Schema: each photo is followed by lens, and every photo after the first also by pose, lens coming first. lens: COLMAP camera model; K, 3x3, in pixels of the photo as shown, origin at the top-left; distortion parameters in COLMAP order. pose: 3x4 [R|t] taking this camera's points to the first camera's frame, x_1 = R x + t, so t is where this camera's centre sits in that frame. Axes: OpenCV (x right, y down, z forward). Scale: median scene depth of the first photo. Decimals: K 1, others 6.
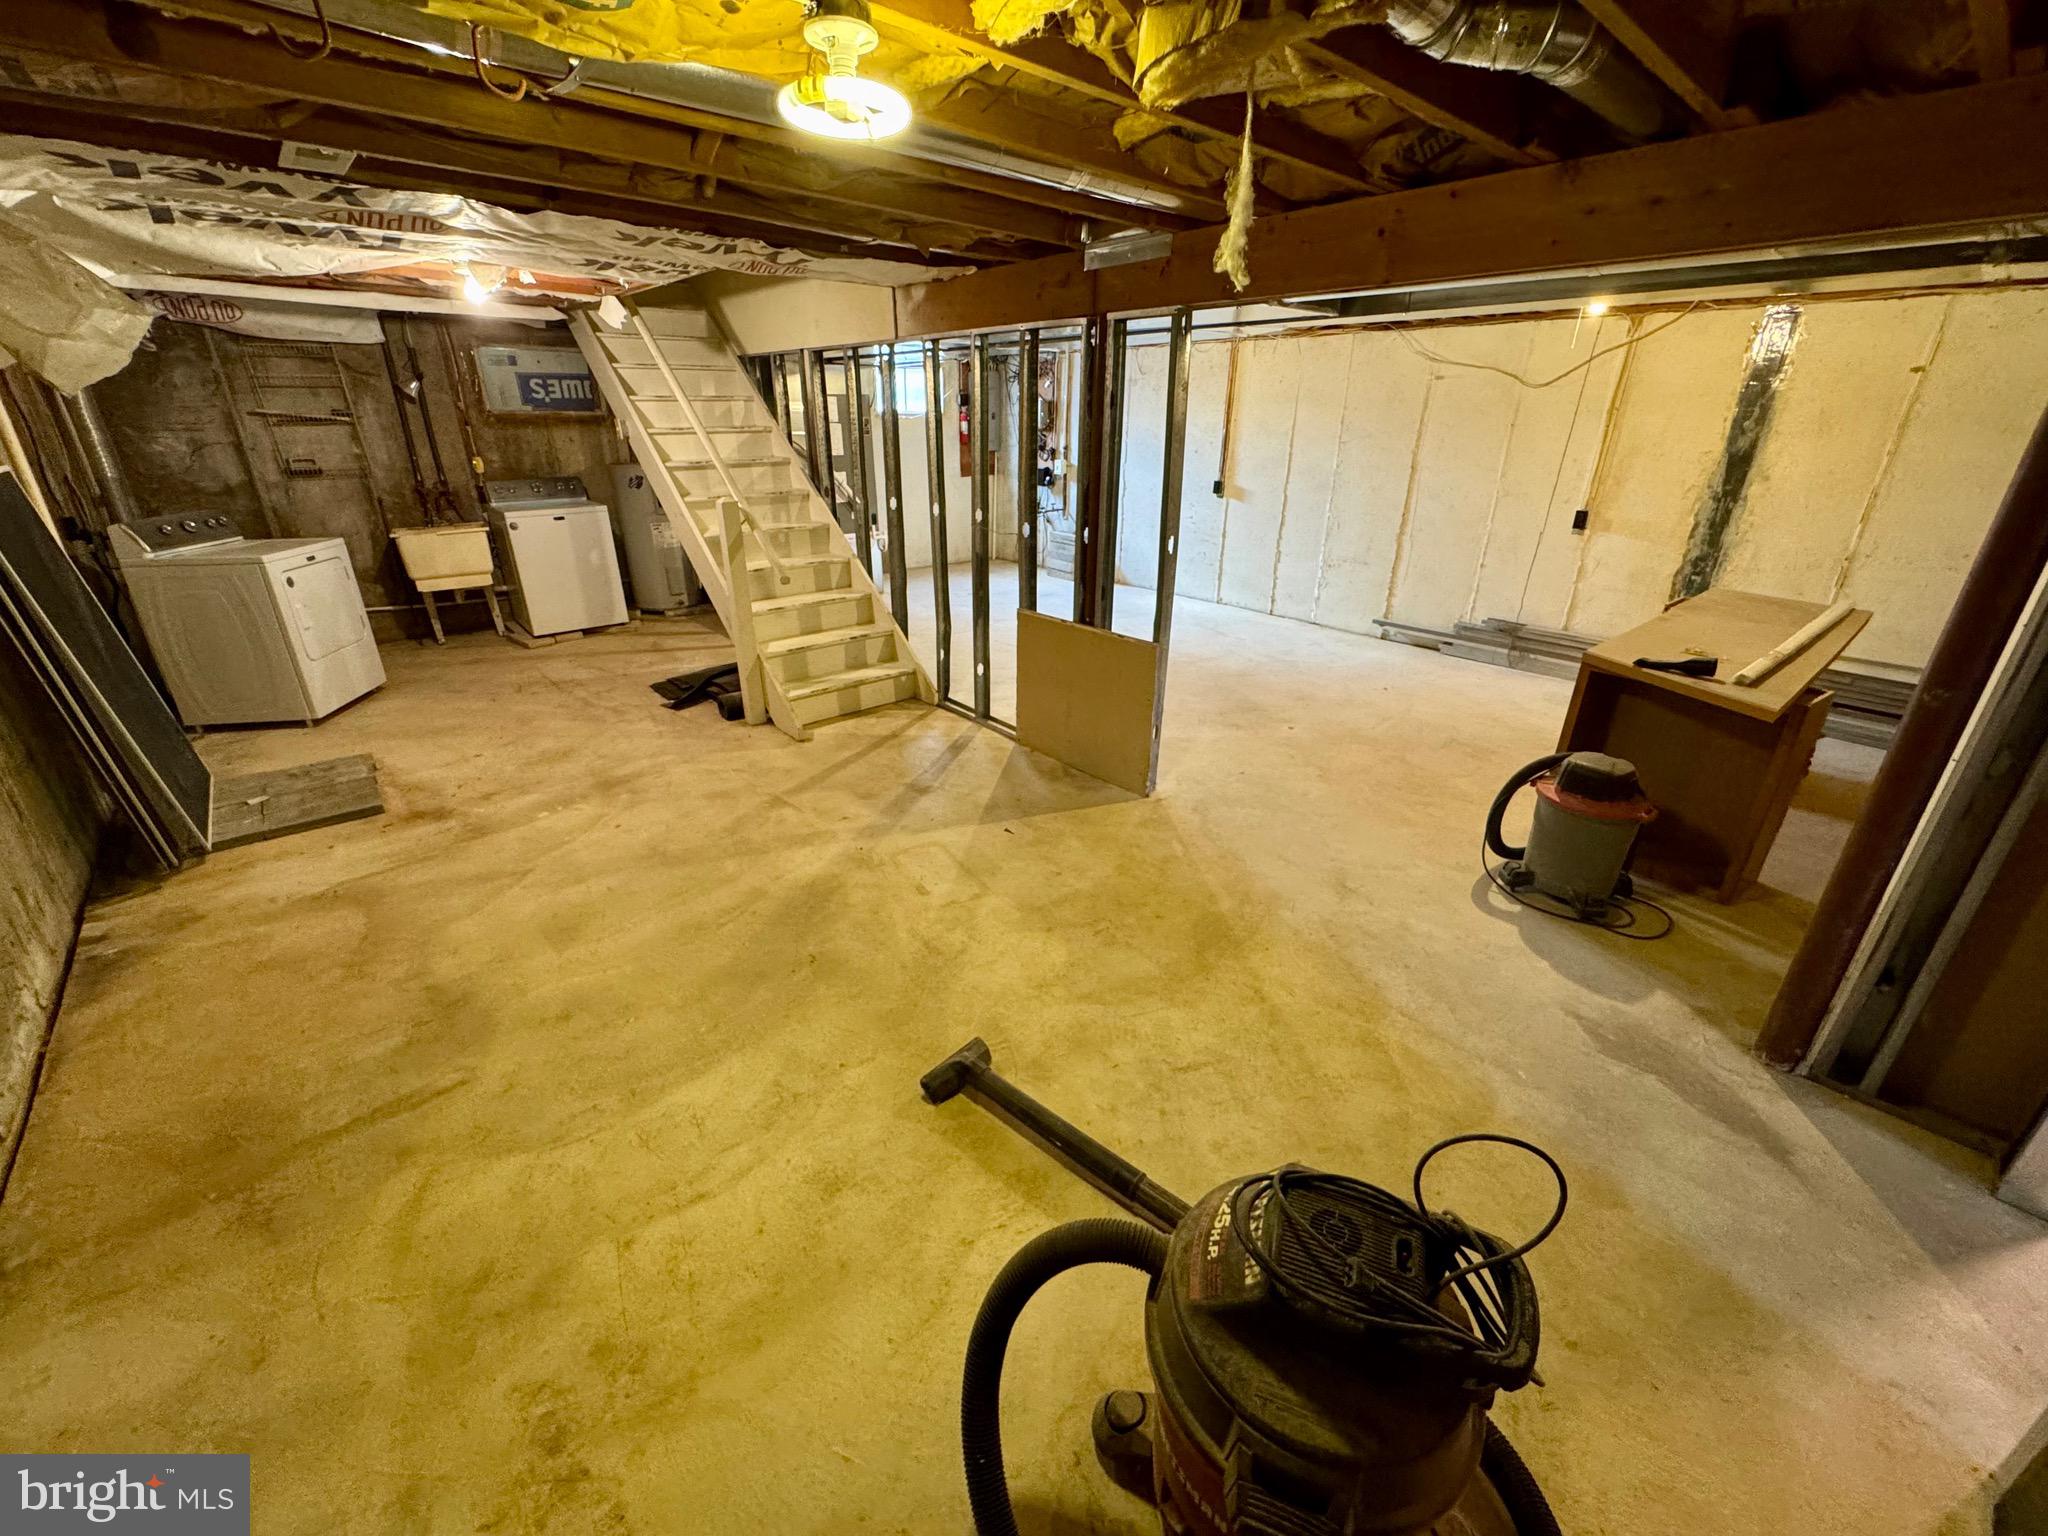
lens RADIAL K [[814.2, 0, 1022.4], [0, 814.2, 758.9], [0, 0, 1]] dist [0.001061, -0.000062]
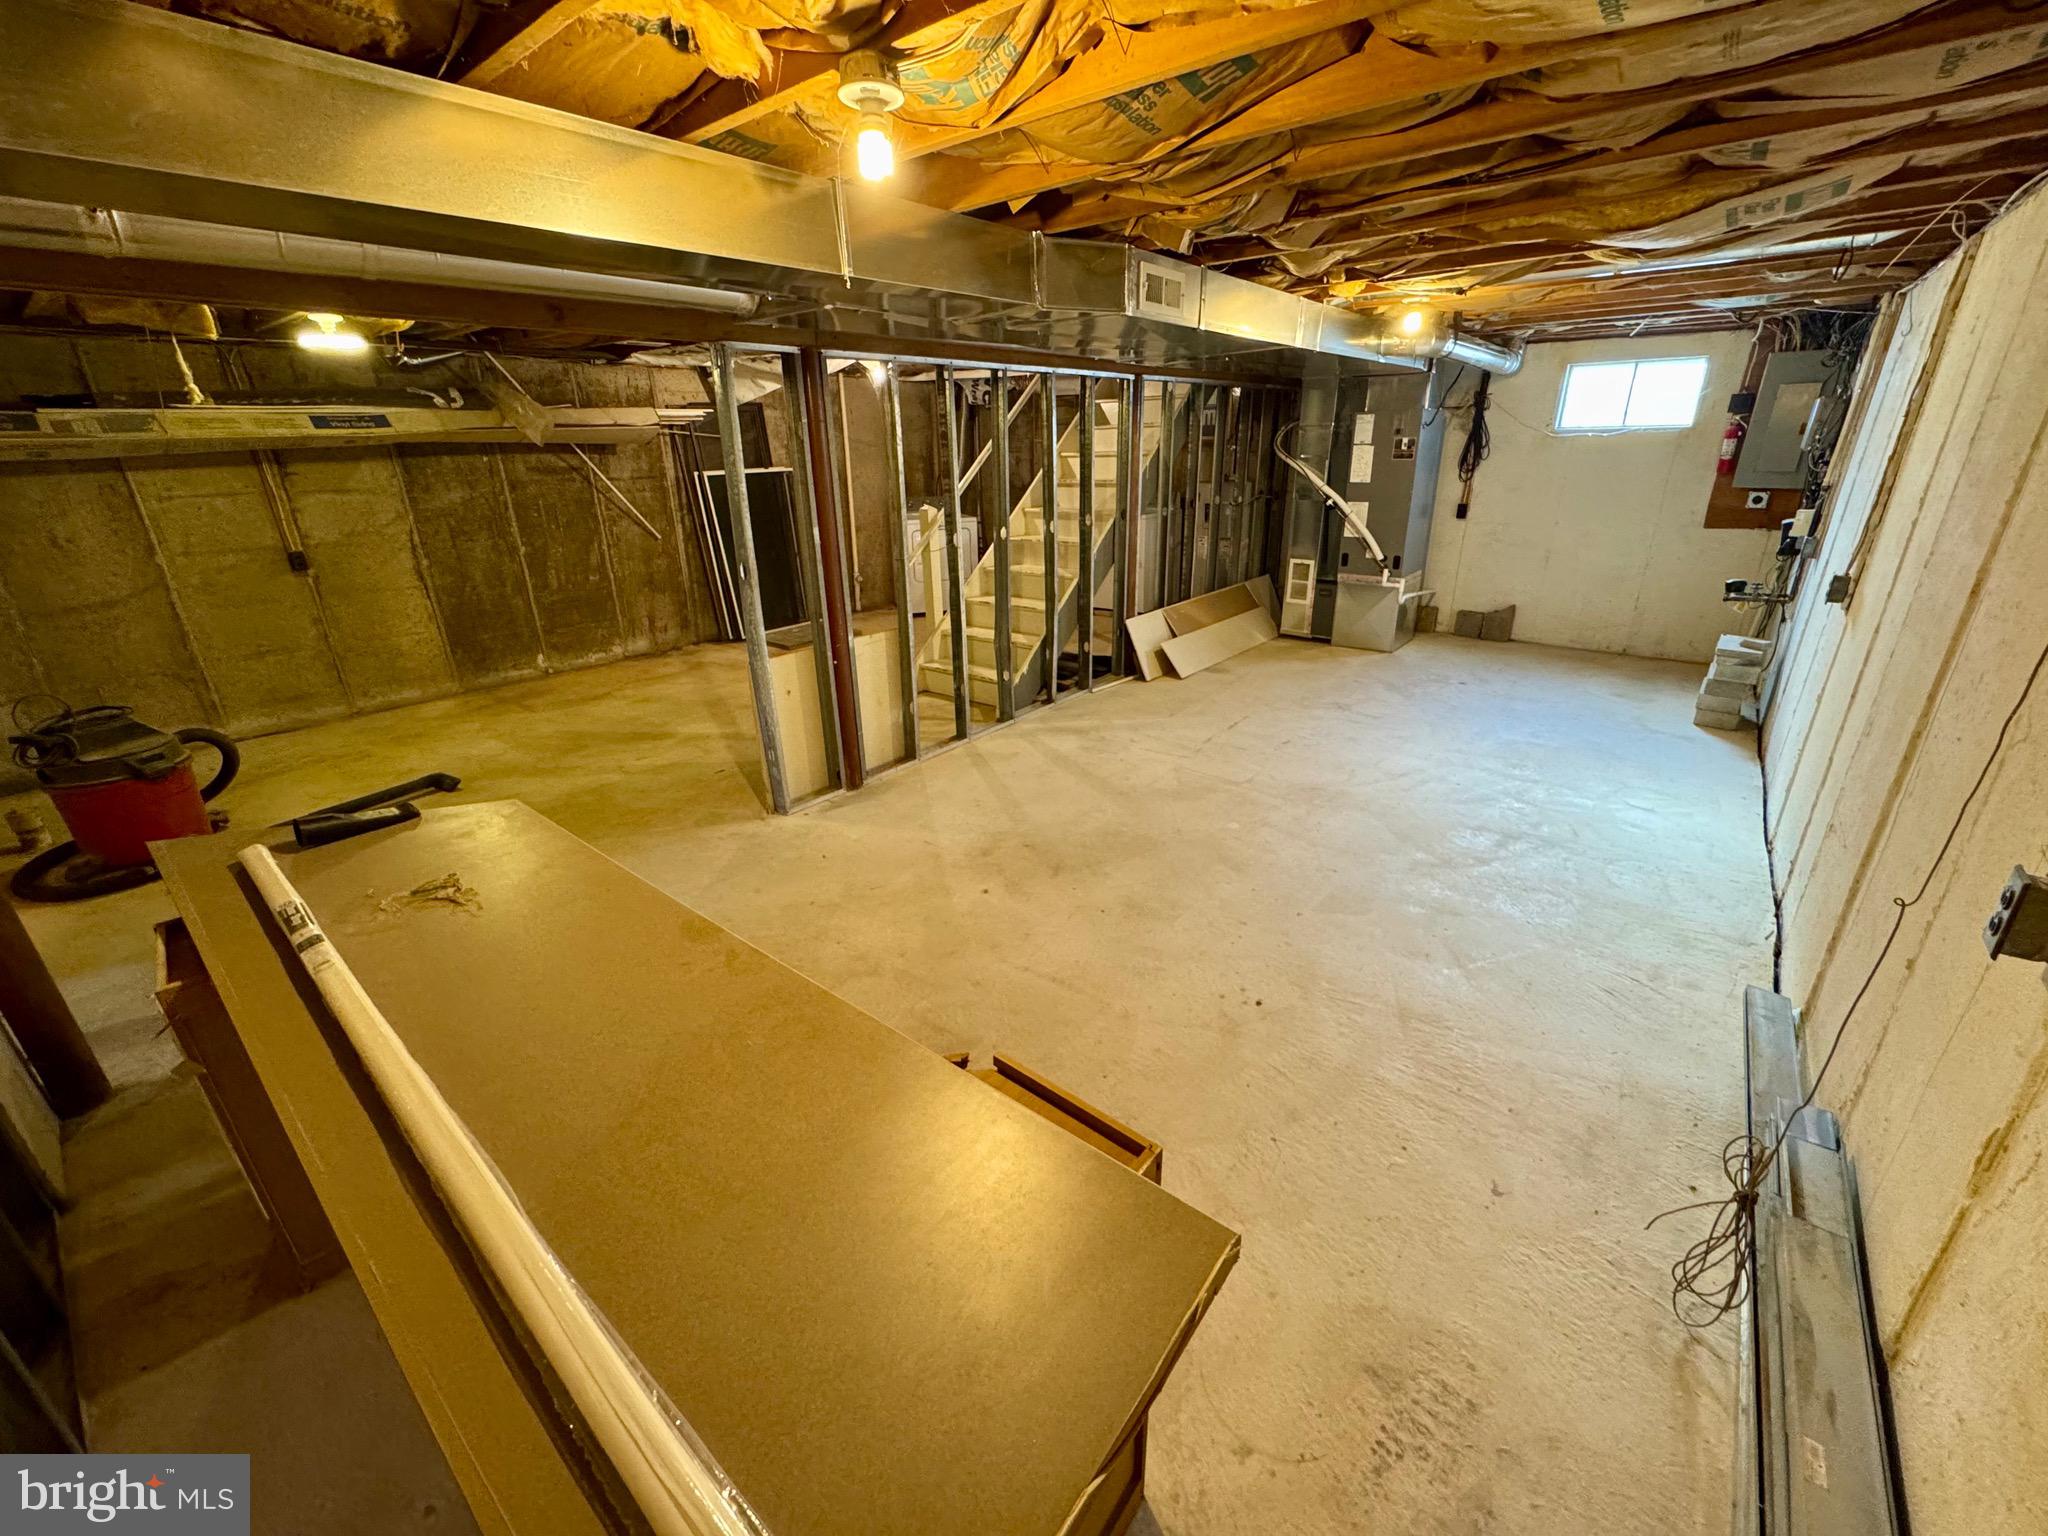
lens RADIAL K [[814.2, 0, 1022.4], [0, 814.2, 758.9], [0, 0, 1]] dist [0.001061, -0.000062]
pose [[0.181797, 0.348476, -0.919518, 1.221030], [-0.367173, 0.891523, 0.265273, -0.435568], [0.912214, 0.289397, 0.290027, 1.052564]]
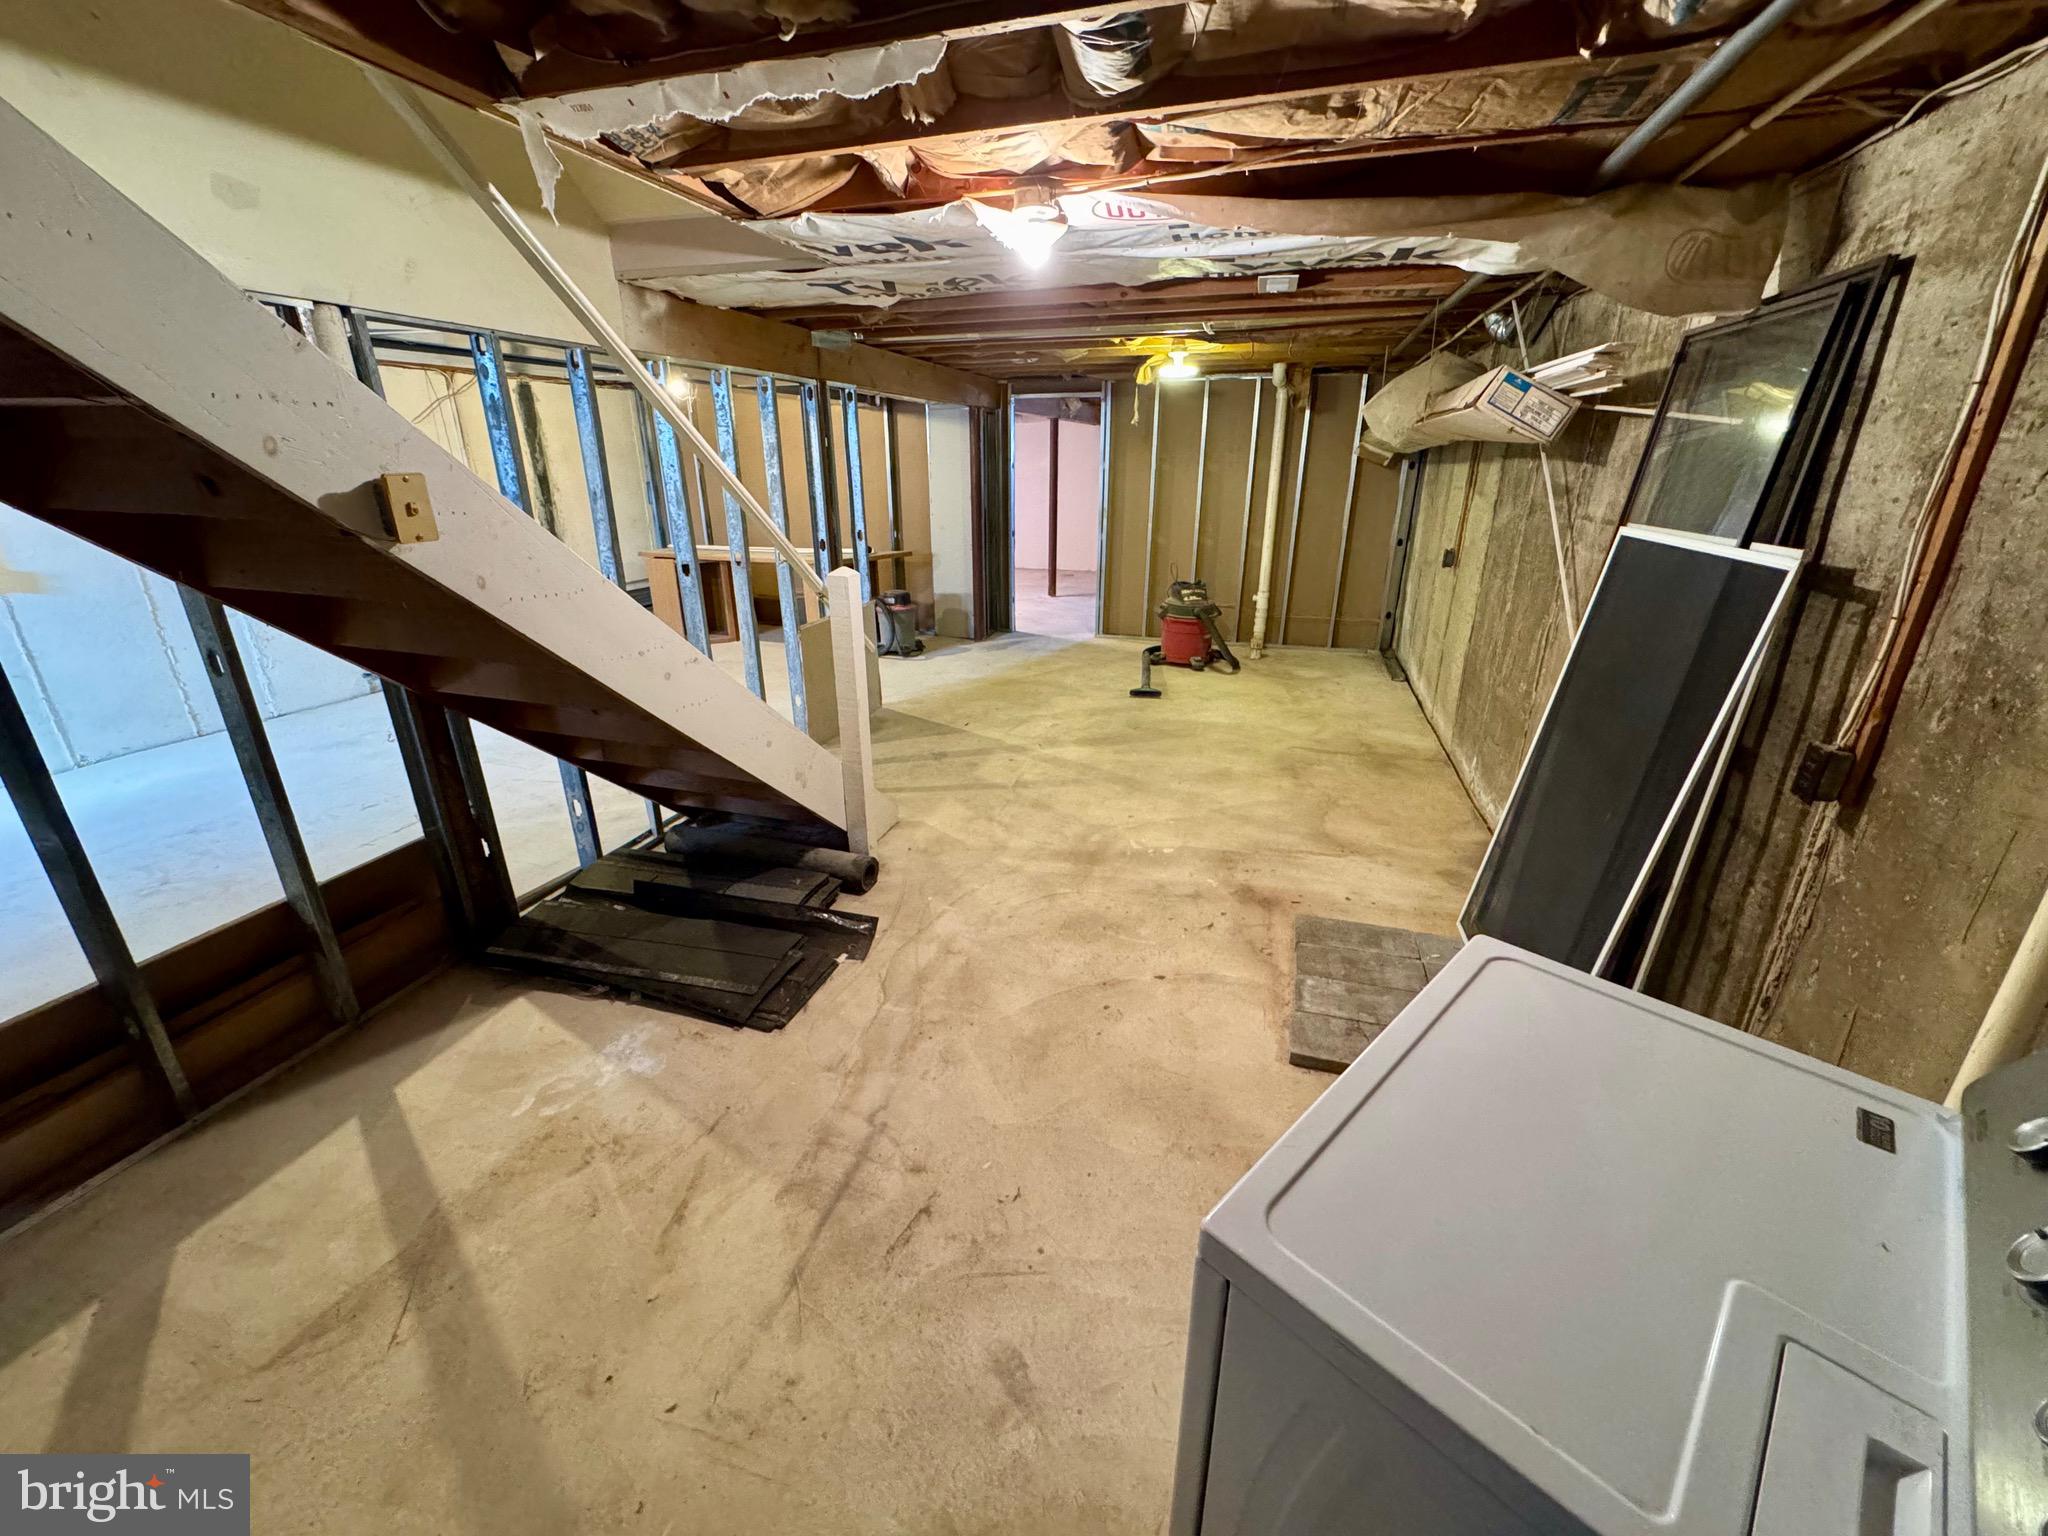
lens RADIAL K [[814.2, 0, 1022.4], [0, 814.2, 758.9], [0, 0, 1]] dist [0.001061, -0.000062]
pose [[-0.535293, -0.301838, 0.788895, -1.275917], [0.328249, 0.786227, 0.523546, -0.613999], [-0.778276, 0.539205, -0.321784, 1.434988]]
